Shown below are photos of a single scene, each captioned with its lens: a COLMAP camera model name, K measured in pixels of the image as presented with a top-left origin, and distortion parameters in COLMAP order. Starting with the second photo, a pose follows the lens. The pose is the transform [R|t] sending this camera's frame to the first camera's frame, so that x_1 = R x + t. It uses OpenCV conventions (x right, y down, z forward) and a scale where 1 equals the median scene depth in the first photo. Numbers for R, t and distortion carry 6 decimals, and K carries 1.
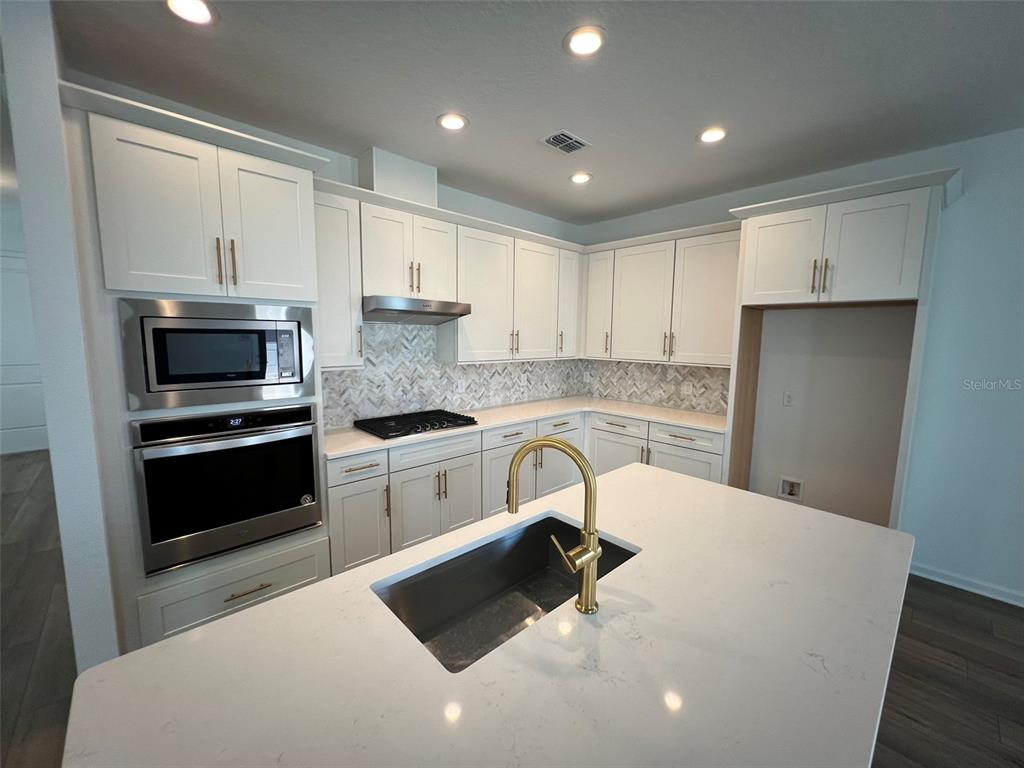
lens RADIAL K [[410.2, 0, 510.0], [0, 410.2, 384.2], [0, 0, 1]] dist [-0.004065, 0.000270]
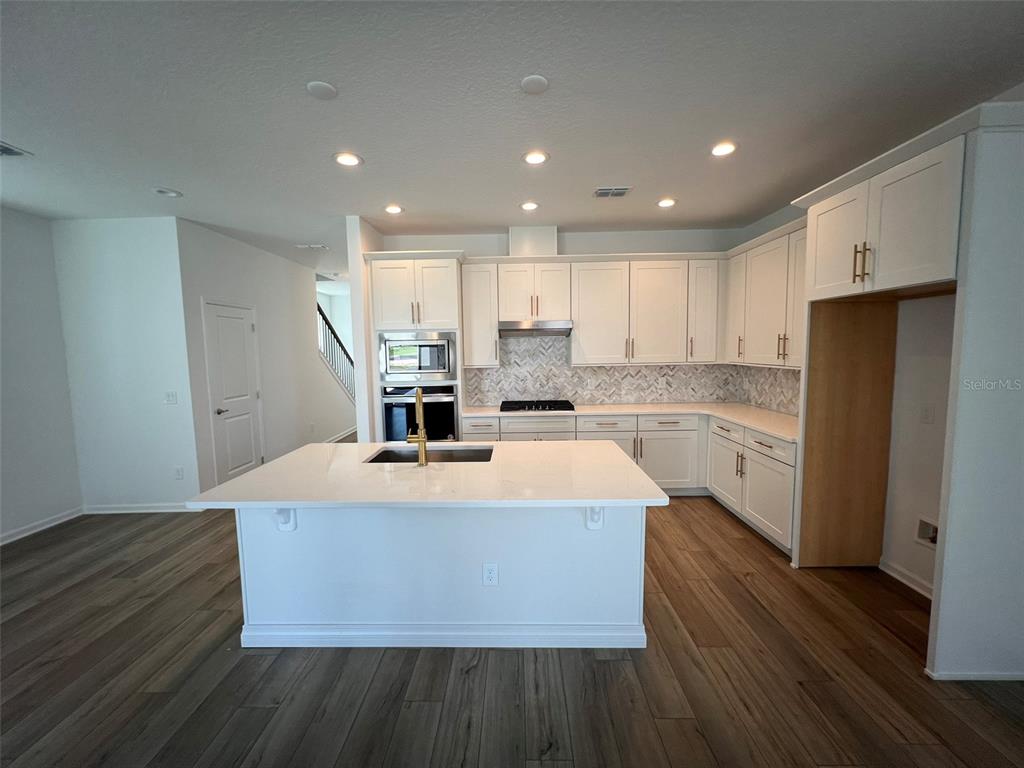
lens RADIAL K [[410.2, 0, 510.0], [0, 410.2, 384.6], [0, 0, 1]] dist [-0.004065, 0.000270]
pose [[0.718773, 0.036915, -0.694264, 0.590734], [-0.056456, 0.998391, -0.005364, 0.027124], [0.692949, 0.043051, 0.719700, -0.084049]]
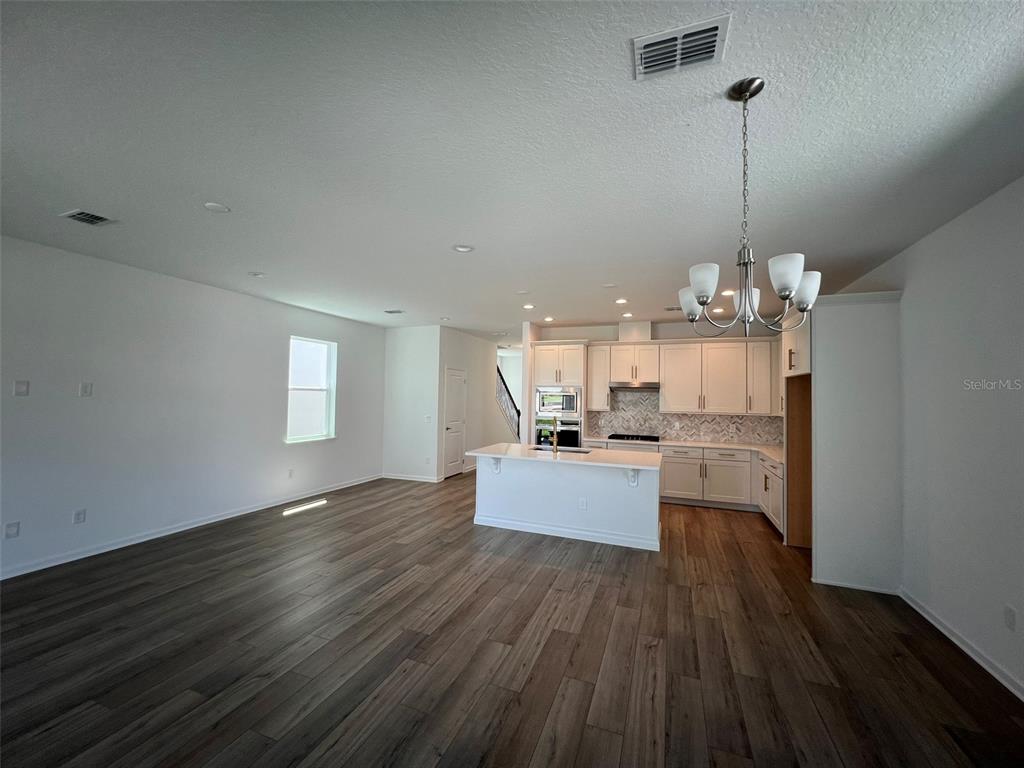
lens RADIAL K [[410.2, 0, 510.5], [0, 410.2, 385.4], [0, 0, 1]] dist [-0.004065, 0.000270]
pose [[0.432065, -0.030143, -0.901338, 1.217613], [-0.119235, 0.988758, -0.090223, 0.078366], [0.893925, 0.146454, 0.423614, -0.449974]]
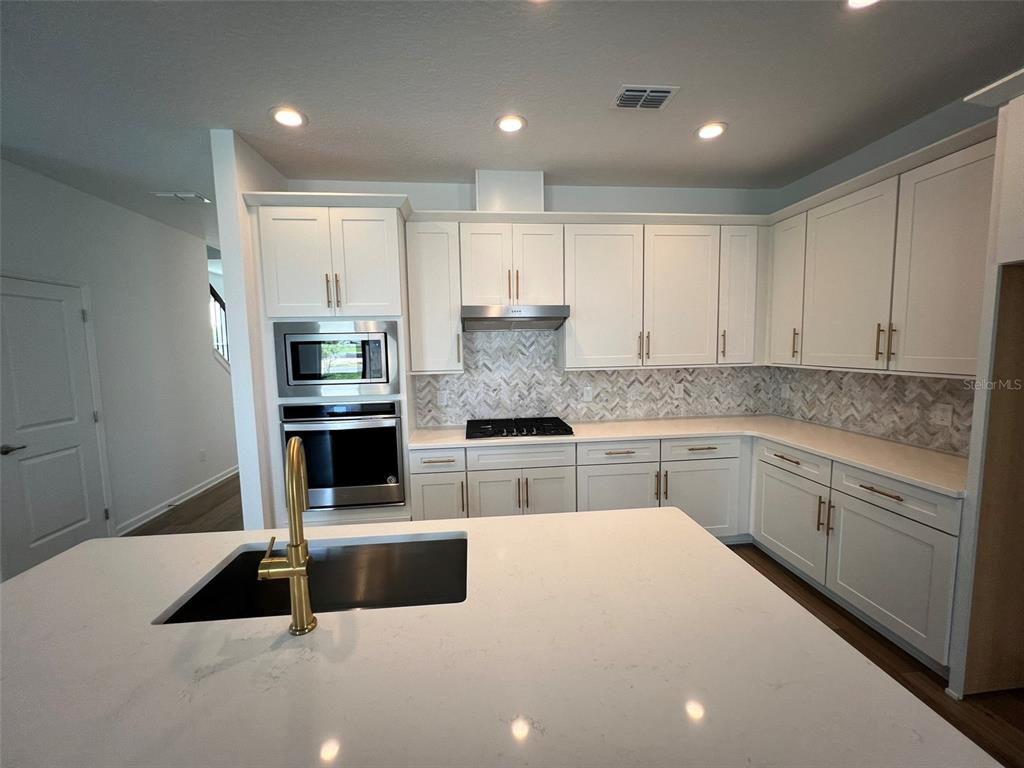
lens RADIAL K [[410.2, 0, 510.0], [0, 410.2, 383.9], [0, 0, 1]] dist [-0.004065, 0.000270]
pose [[0.792972, 0.029138, -0.608560, 0.314641], [-0.043349, 0.999023, -0.008652, -0.003427], [0.607713, 0.033241, 0.793460, 0.154526]]
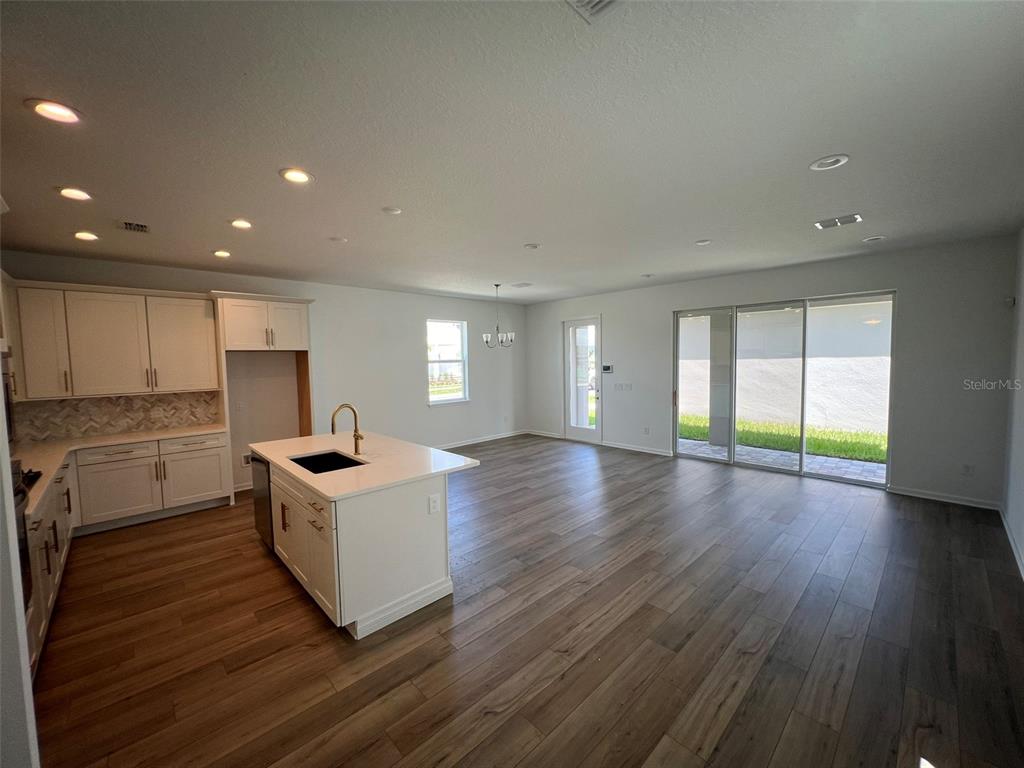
lens RADIAL K [[410.2, 0, 510.3], [0, 410.2, 382.6], [0, 0, 1]] dist [-0.004065, 0.000270]
pose [[-0.005925, -0.073785, 0.997257, -0.861324], [0.138093, 0.987659, 0.073895, -0.025295], [-0.990402, 0.138151, 0.004338, -0.083032]]
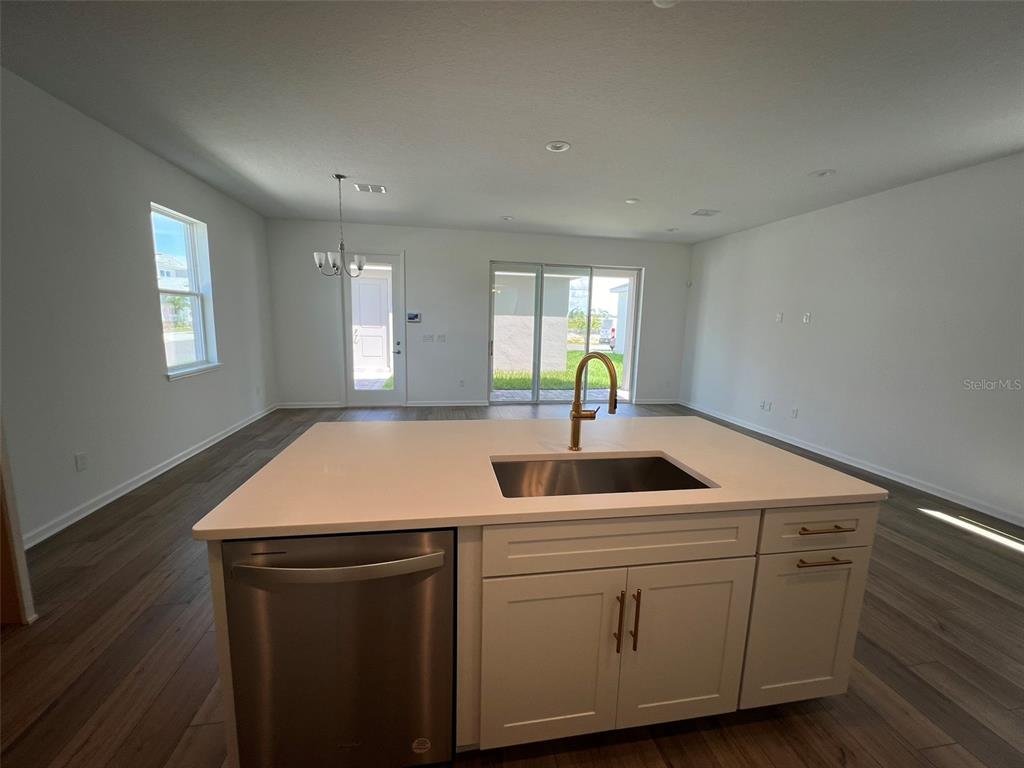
lens RADIAL K [[410.2, 0, 511.1], [0, 410.2, 378.0], [0, 0, 1]] dist [-0.004065, 0.000270]
pose [[-0.836205, -0.113744, 0.536492, -0.130653], [0.025734, 0.969040, 0.245561, -0.045750], [-0.547813, 0.219145, -0.807389, 0.700345]]
